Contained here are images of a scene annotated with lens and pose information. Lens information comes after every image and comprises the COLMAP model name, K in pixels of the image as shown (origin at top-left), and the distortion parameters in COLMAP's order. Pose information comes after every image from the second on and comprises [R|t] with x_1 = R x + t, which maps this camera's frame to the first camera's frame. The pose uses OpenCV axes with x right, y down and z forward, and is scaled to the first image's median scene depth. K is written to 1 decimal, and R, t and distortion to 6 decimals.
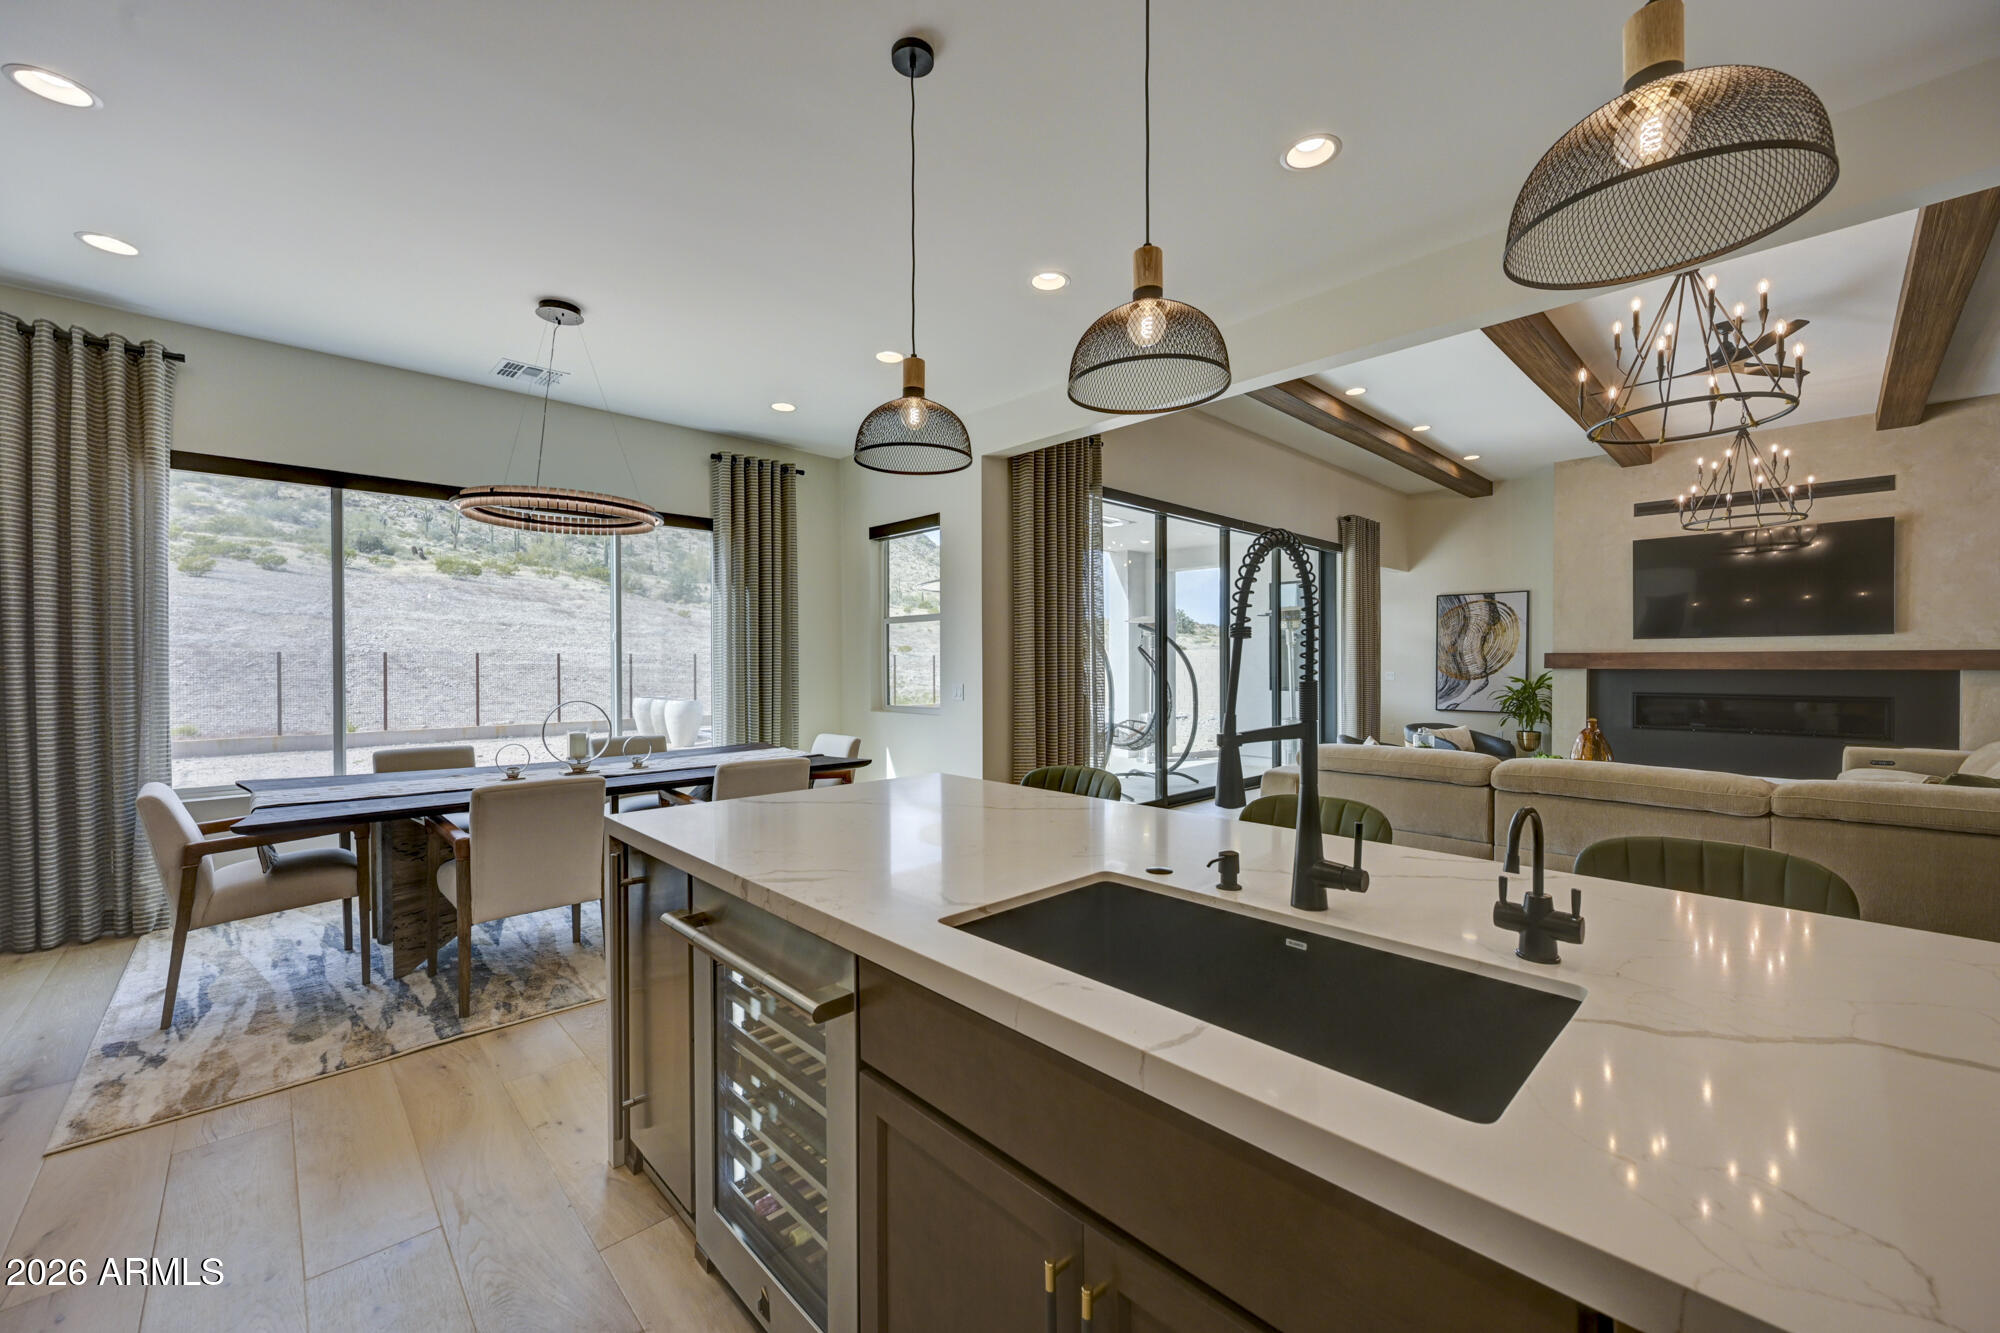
lens RADIAL K [[785.3, 0, 994.8], [0, 785.3, 667.3], [0, 0, 1]] dist [-0.001548, 0.000414]
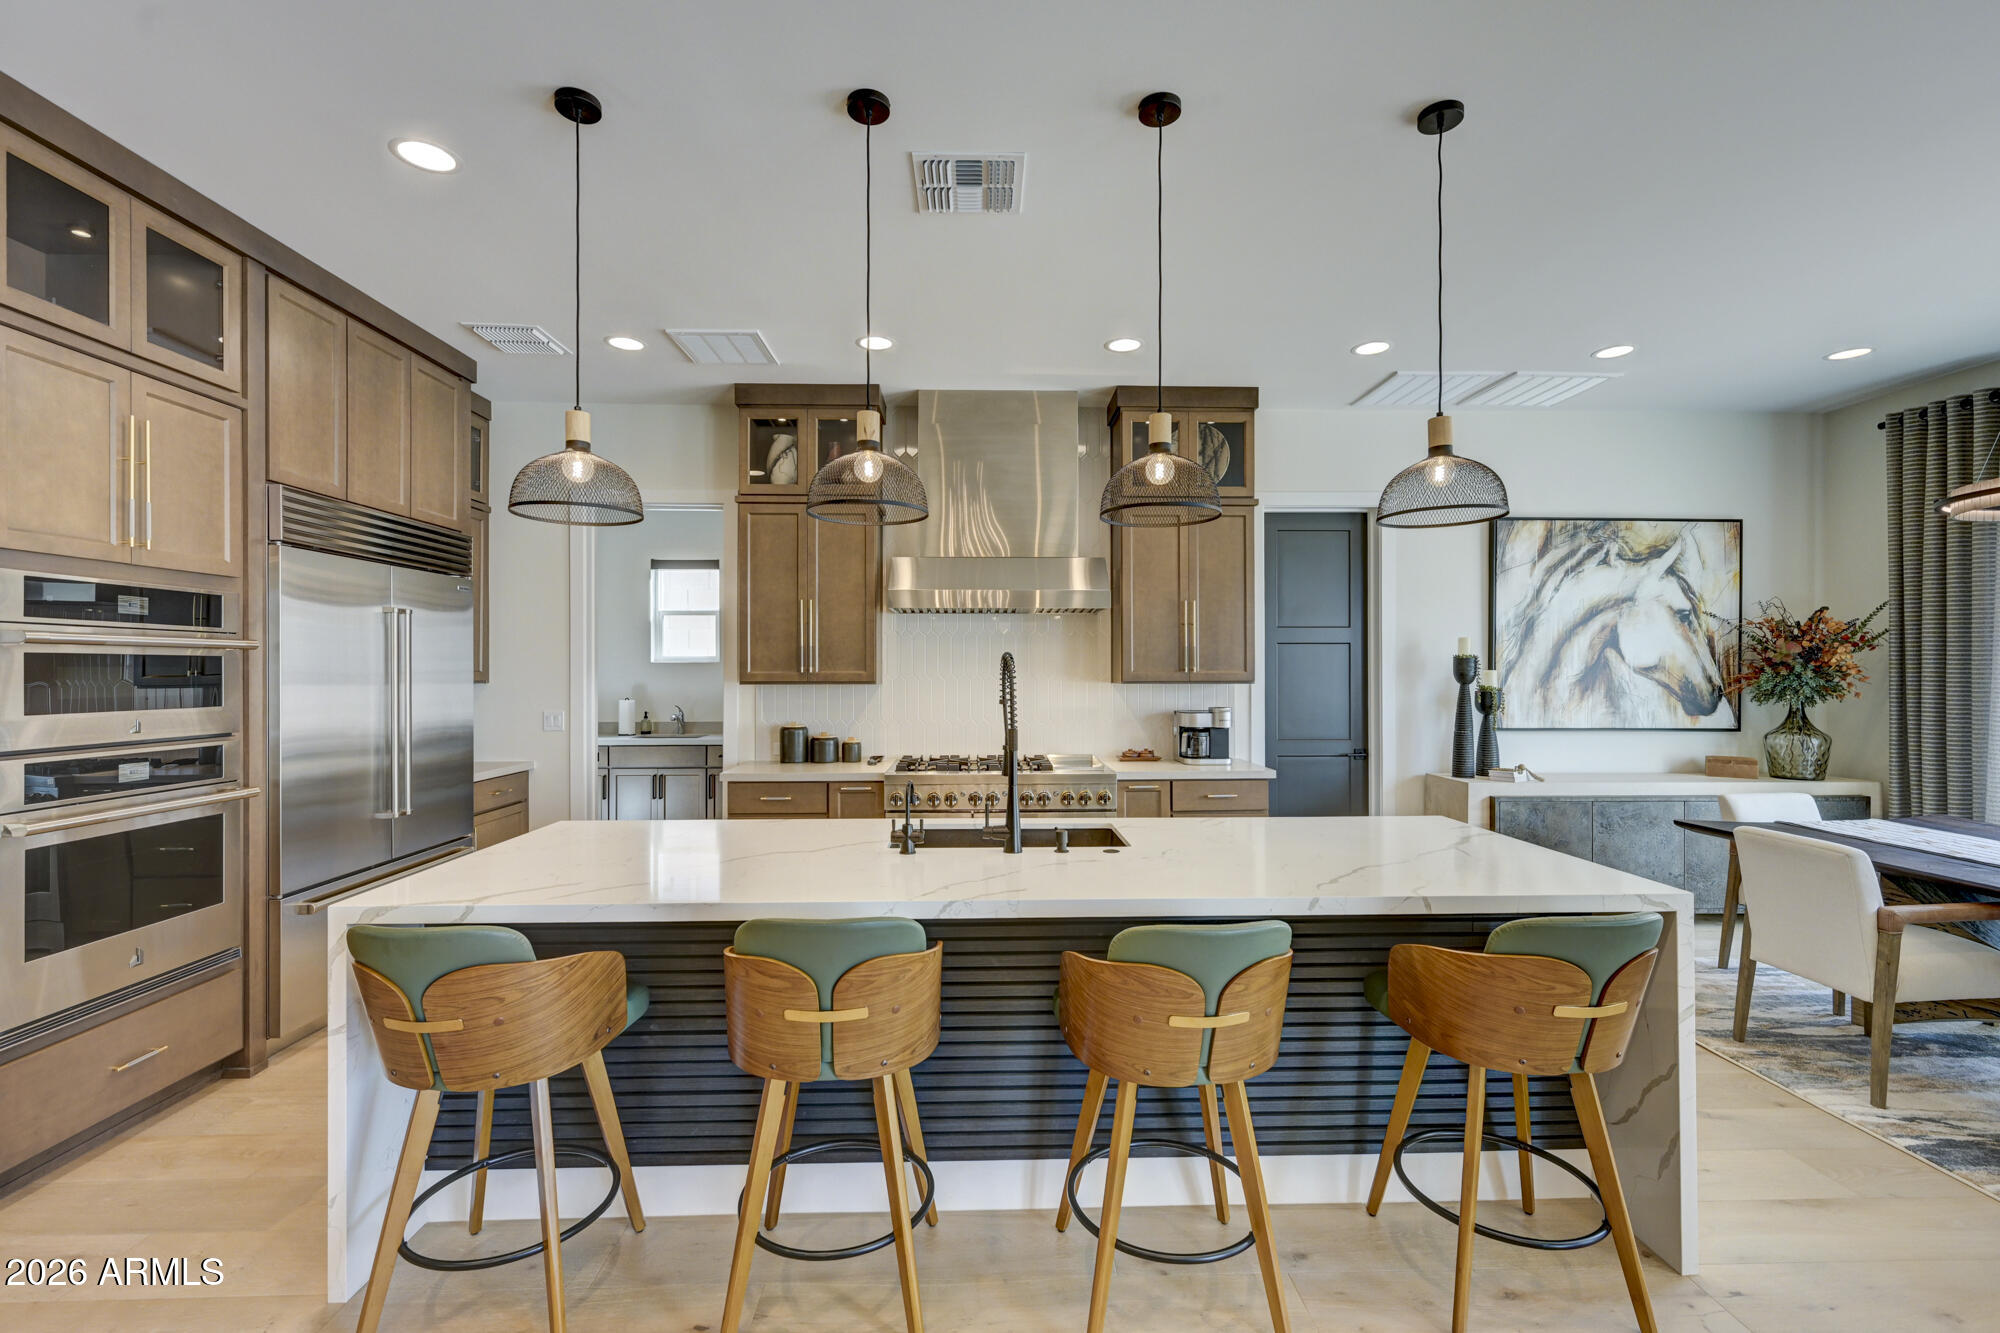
lens RADIAL K [[865.5, 0, 1000.2], [0, 865.5, 667.5], [0, 0, 1]] dist [0.002631, -0.000594]
pose [[-0.665606, 0.001636, -0.746301, 0.328241], [-0.000720, 0.999996, 0.002834, -0.022846], [0.746303, 0.002423, -0.665602, 0.394621]]
